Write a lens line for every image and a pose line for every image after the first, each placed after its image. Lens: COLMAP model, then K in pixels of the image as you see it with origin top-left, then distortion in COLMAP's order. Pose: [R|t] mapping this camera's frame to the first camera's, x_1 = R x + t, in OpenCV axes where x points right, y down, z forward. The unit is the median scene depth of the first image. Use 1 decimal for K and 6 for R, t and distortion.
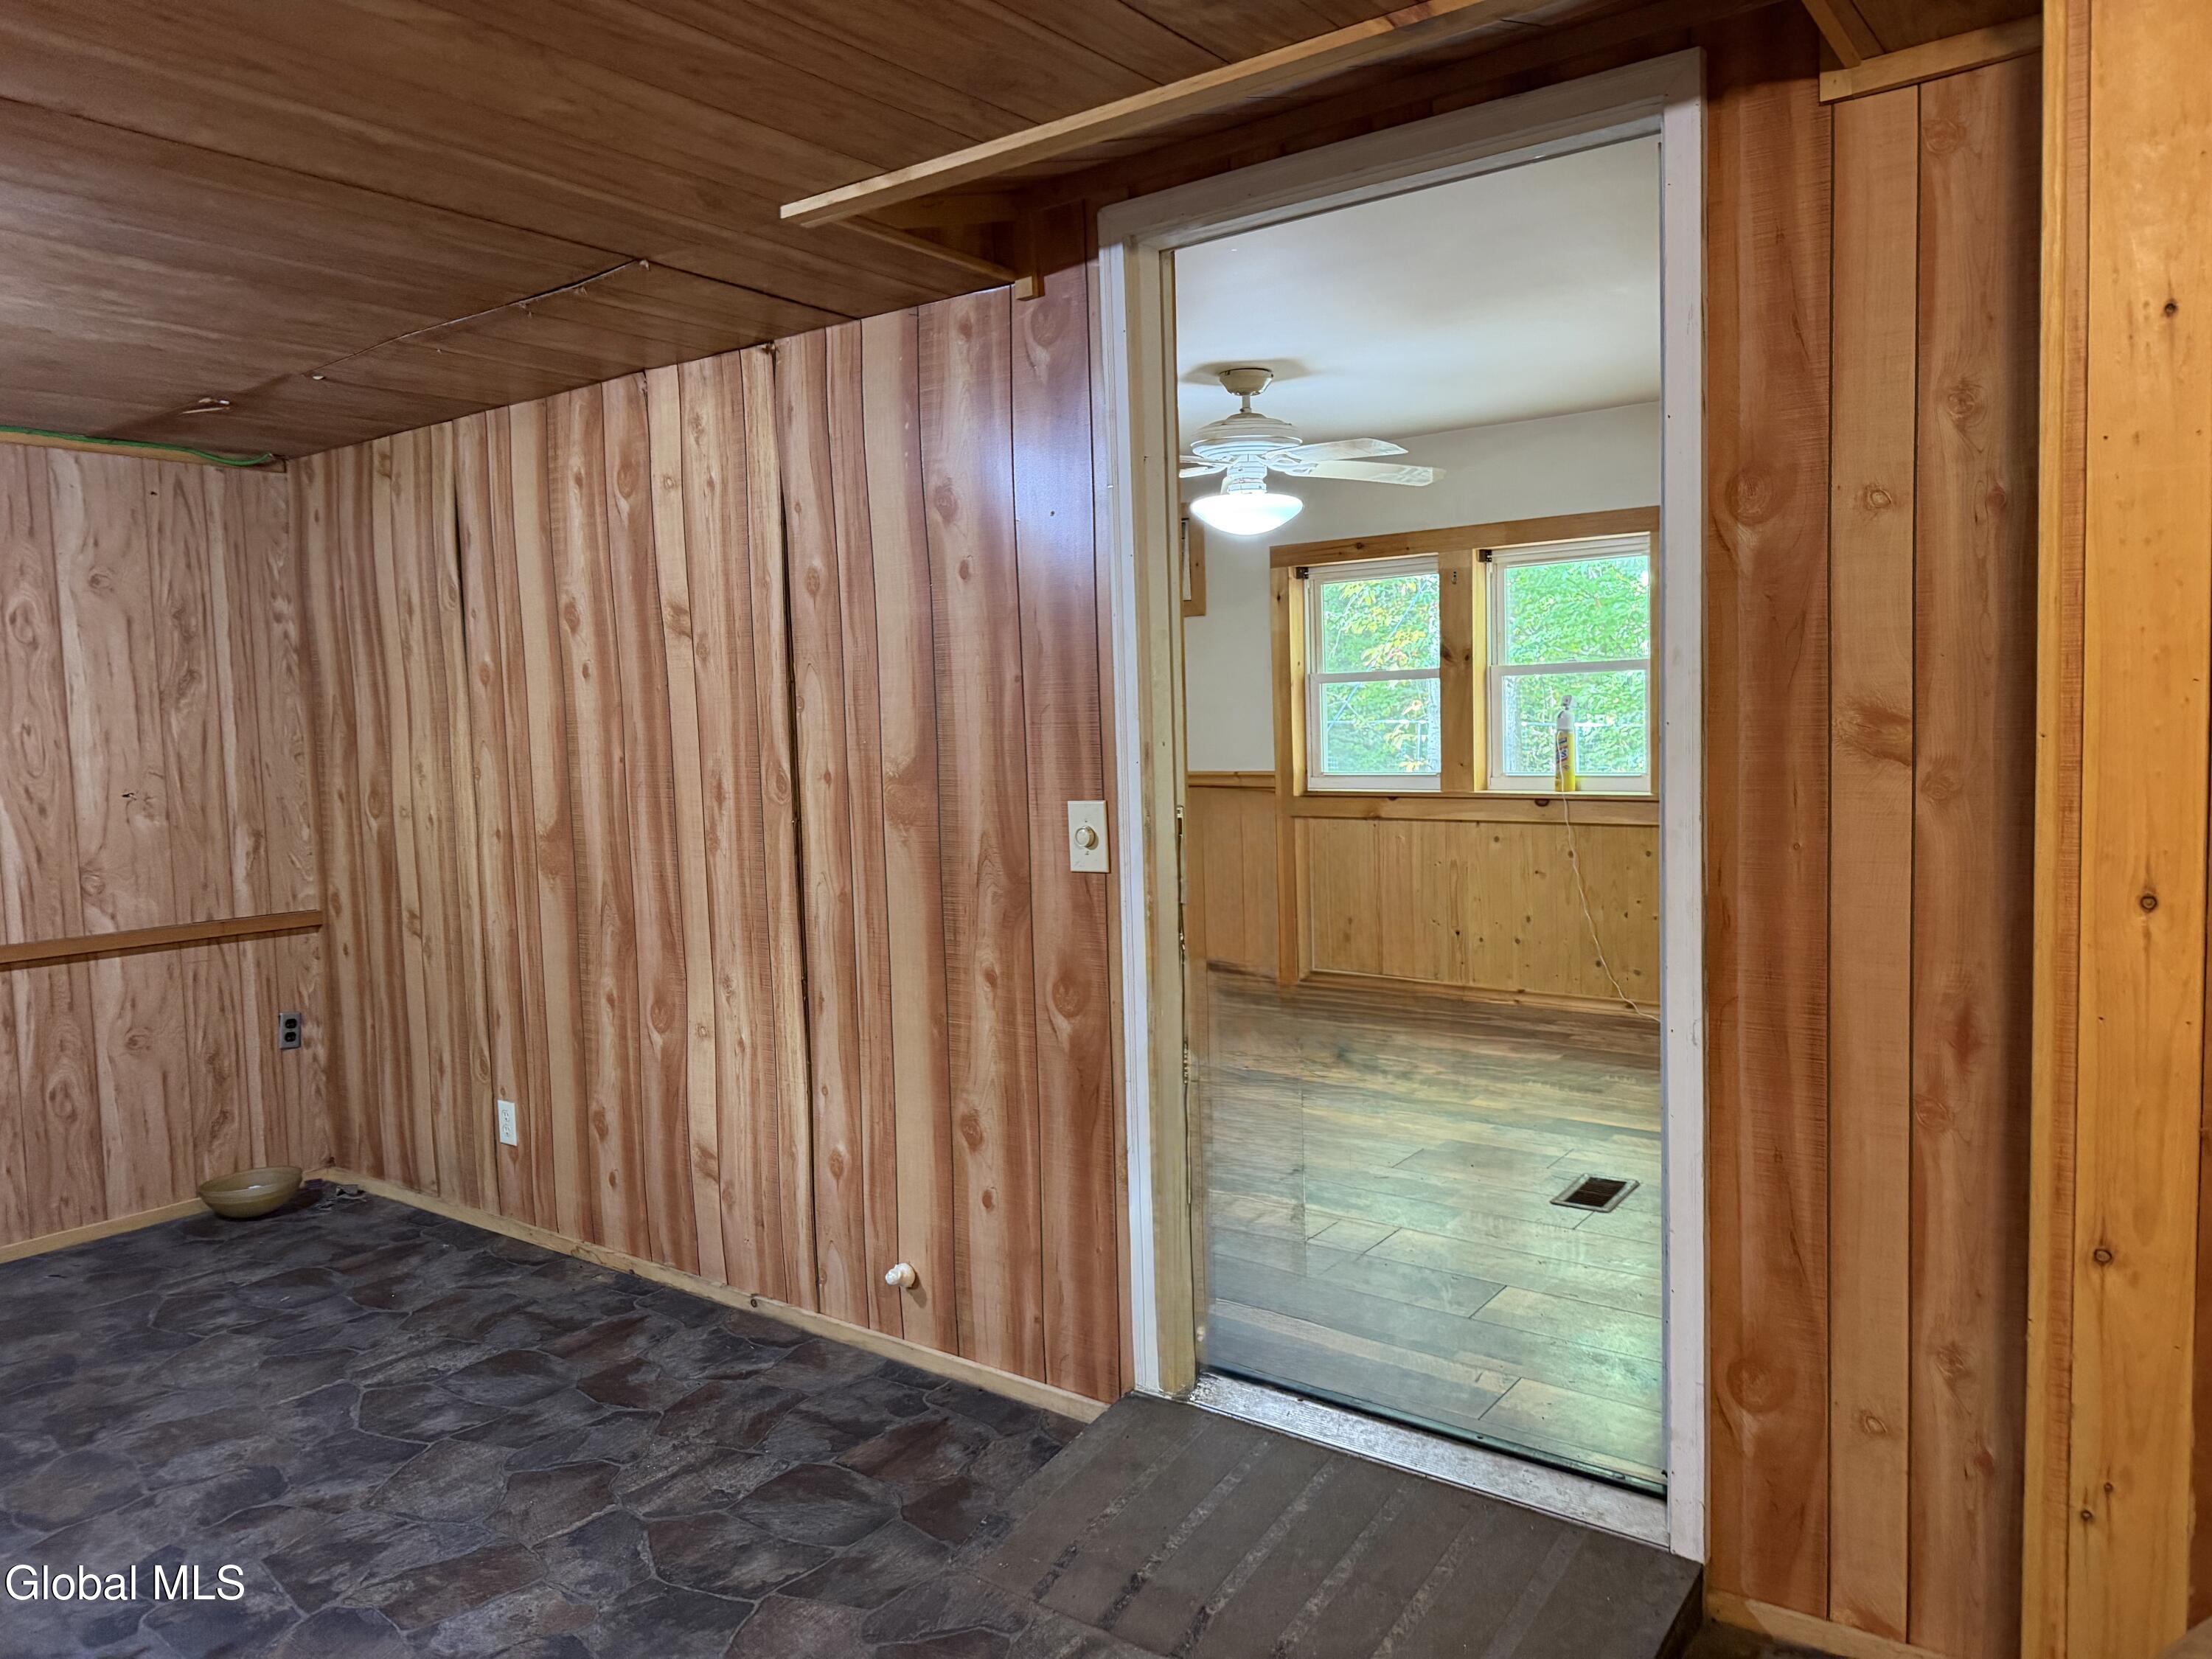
lens RADIAL K [[1551.4, 0, 1106.0], [0, 1551.4, 829.5], [0, 0, 1]] dist [0.137284, -0.191035]
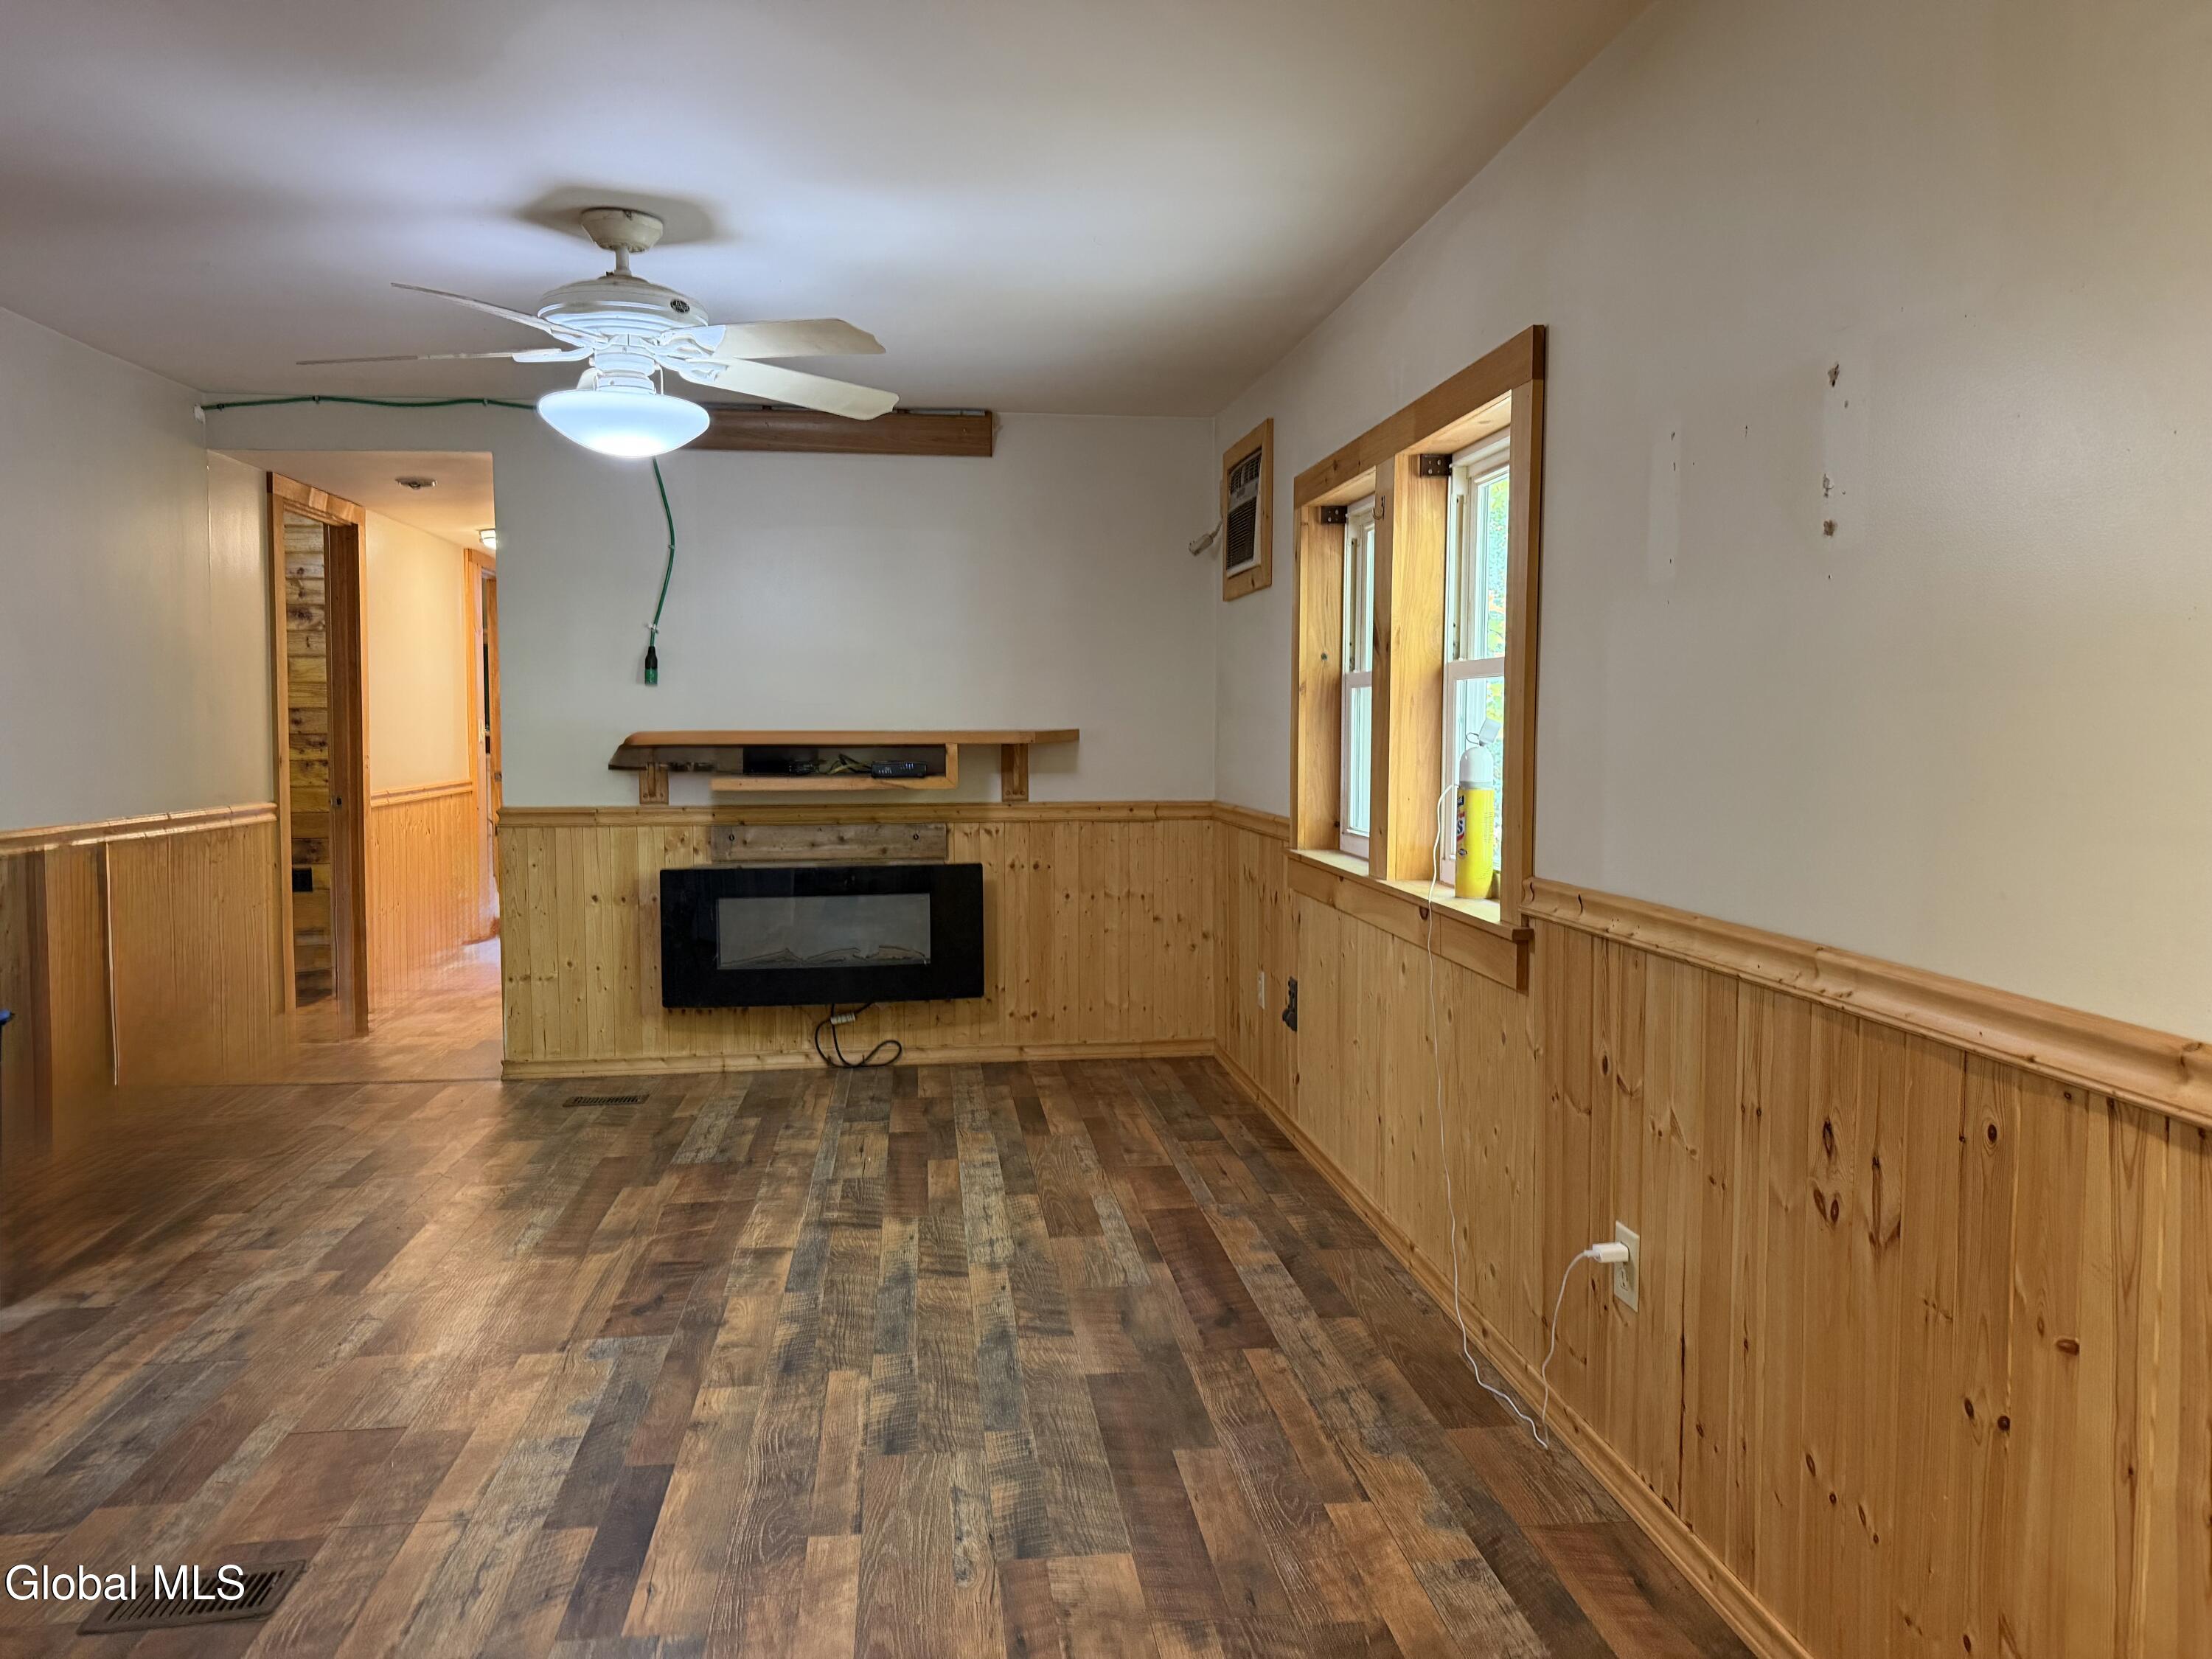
lens RADIAL K [[1590.9, 0, 1104.2], [0, 1590.9, 794.5], [0, 0, 1]] dist [0.024079, -0.065943]
pose [[0.693886, 0.073870, -0.716286, 0.764941], [-0.091552, 0.995702, 0.013998, -0.070904], [0.714241, 0.055865, 0.697666, 0.695151]]
